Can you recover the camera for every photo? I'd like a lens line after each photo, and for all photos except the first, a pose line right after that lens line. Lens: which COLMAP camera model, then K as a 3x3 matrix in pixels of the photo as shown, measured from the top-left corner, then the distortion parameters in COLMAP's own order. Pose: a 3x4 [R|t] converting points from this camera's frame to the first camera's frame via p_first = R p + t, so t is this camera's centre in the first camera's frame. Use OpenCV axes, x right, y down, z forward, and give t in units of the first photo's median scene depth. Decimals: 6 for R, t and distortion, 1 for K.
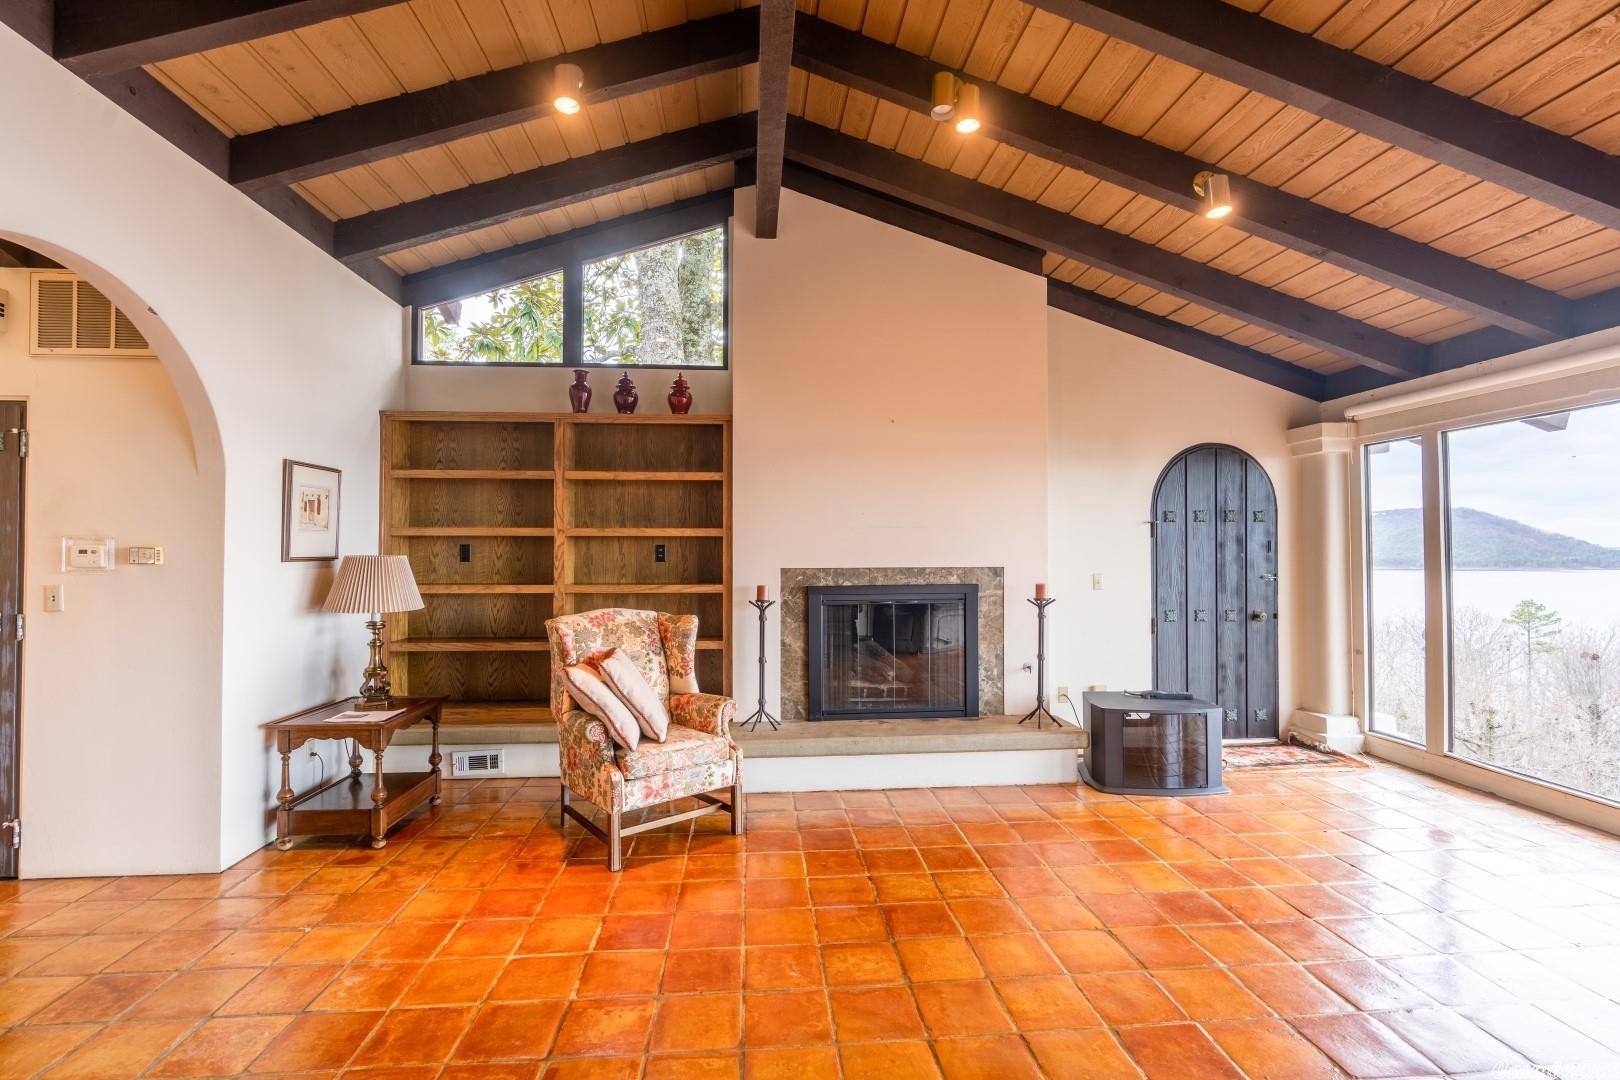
lens RADIAL K [[726.6, 0, 810.0], [0, 726.6, 540.0], [0, 0, 1]] dist [-0.015829, 0.009356]
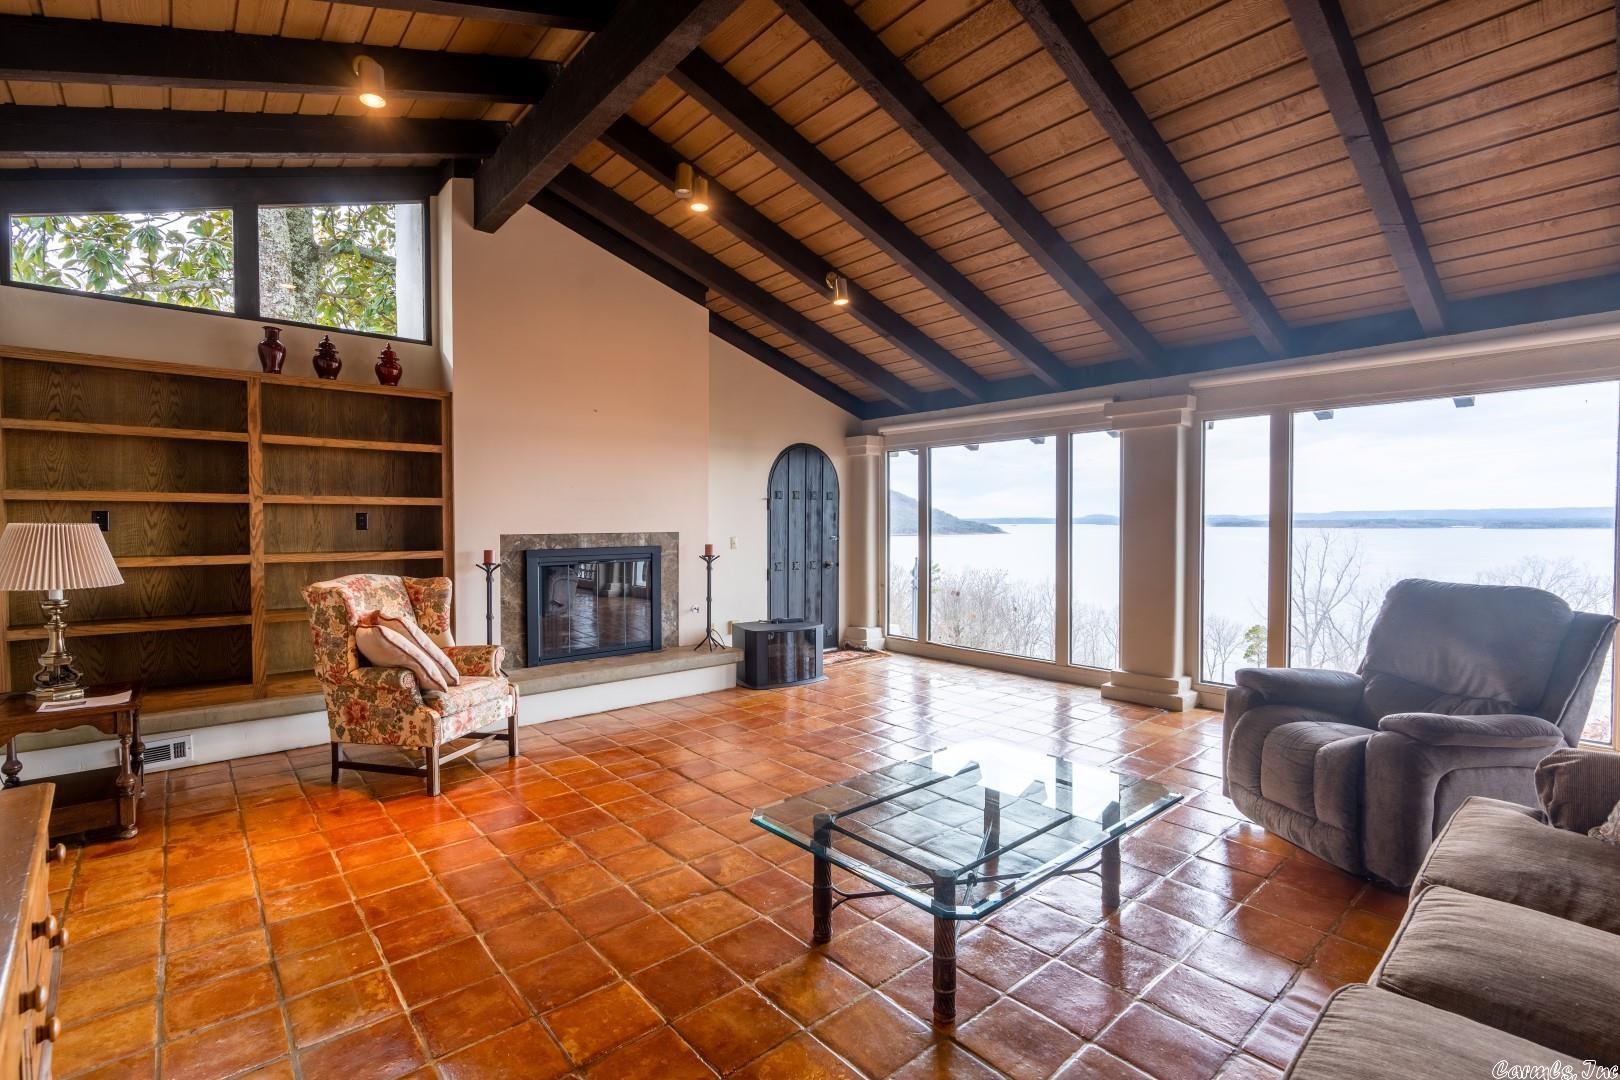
lens RADIAL K [[733.6, 0, 808.2], [0, 733.6, 538.7], [0, 0, 1]] dist [-0.011795, 0.004563]
pose [[0.808438, -0.013613, 0.588424, -0.317913], [-0.009656, 0.999291, 0.036384, -0.000596], [-0.588502, -0.035096, 0.807734, -0.187806]]
